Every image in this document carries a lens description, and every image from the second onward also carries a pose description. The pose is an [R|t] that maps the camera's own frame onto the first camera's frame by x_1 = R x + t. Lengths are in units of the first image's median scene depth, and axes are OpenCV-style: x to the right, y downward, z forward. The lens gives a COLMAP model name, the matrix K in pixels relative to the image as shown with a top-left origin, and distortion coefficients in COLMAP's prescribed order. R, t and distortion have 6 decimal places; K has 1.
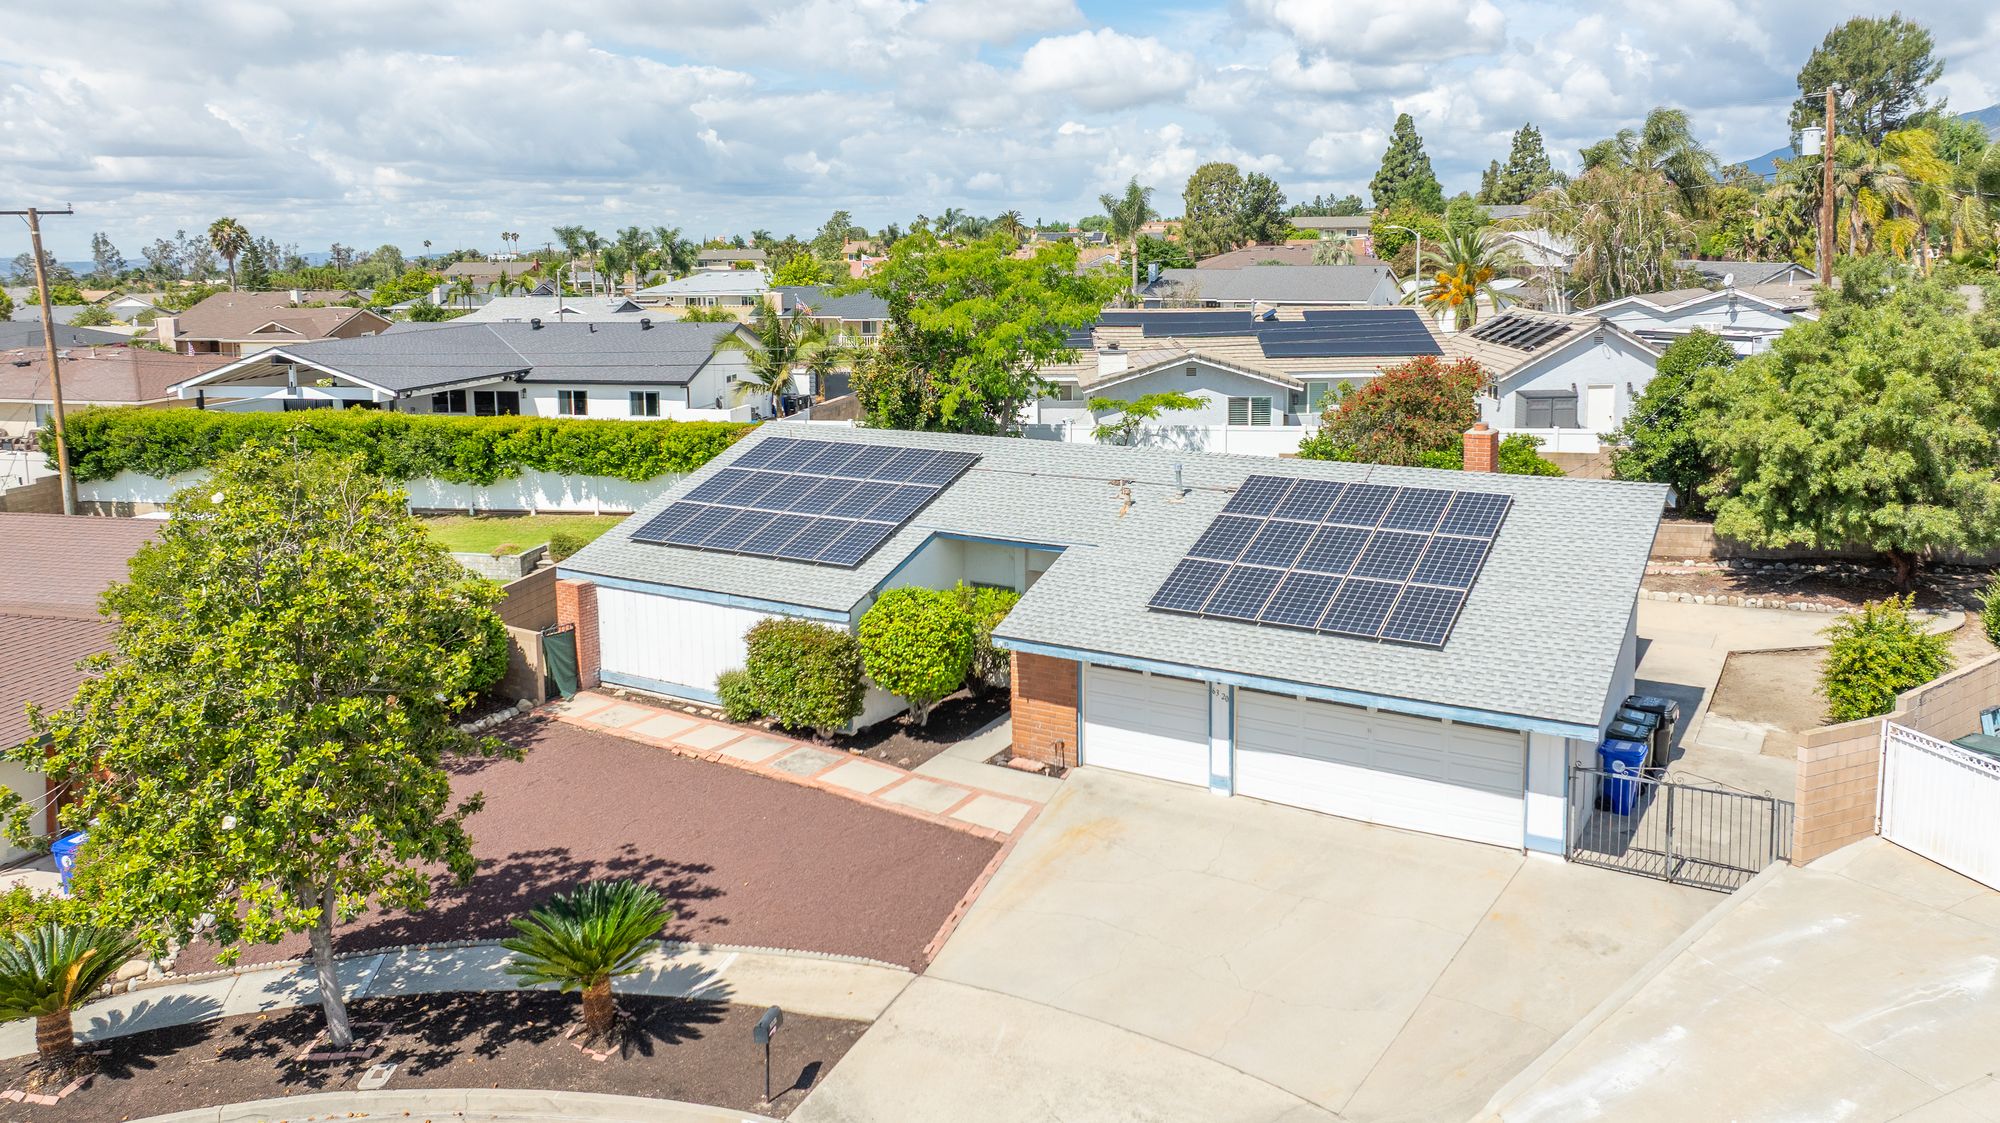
lens RADIAL K [[1544.5, 0, 995.2], [0, 1544.5, 455.4], [0, 0, 1]] dist [-0.014669, 0.003015]
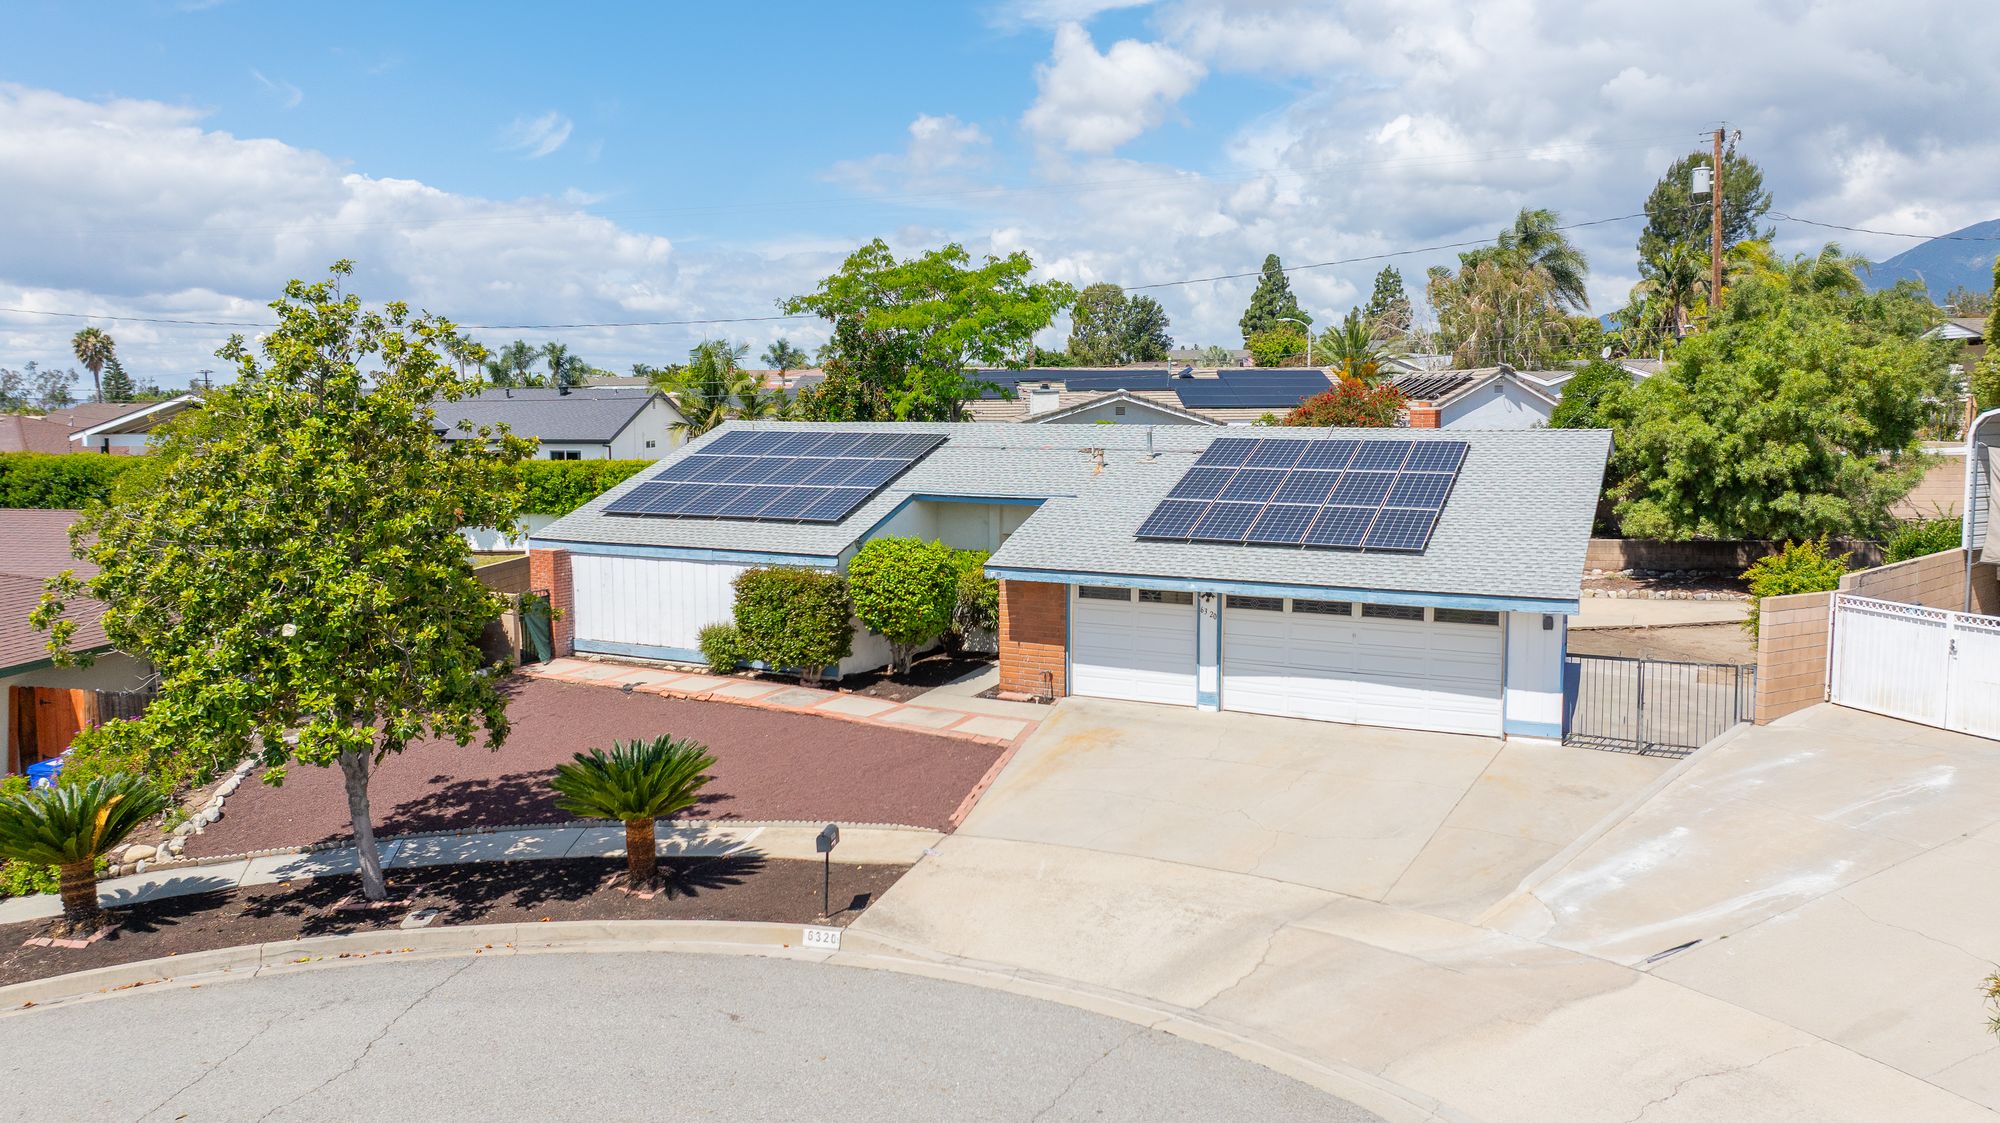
lens RADIAL K [[1522.3, 0, 1000.0], [0, 1522.3, 561.5], [0, 0, 1]] dist [0.013082, -0.064964]
pose [[0.995860, 0.001516, 0.090890, -0.079895], [0.001521, 0.999443, -0.033338, 0.139730], [-0.090890, 0.033339, 0.995303, -0.013296]]
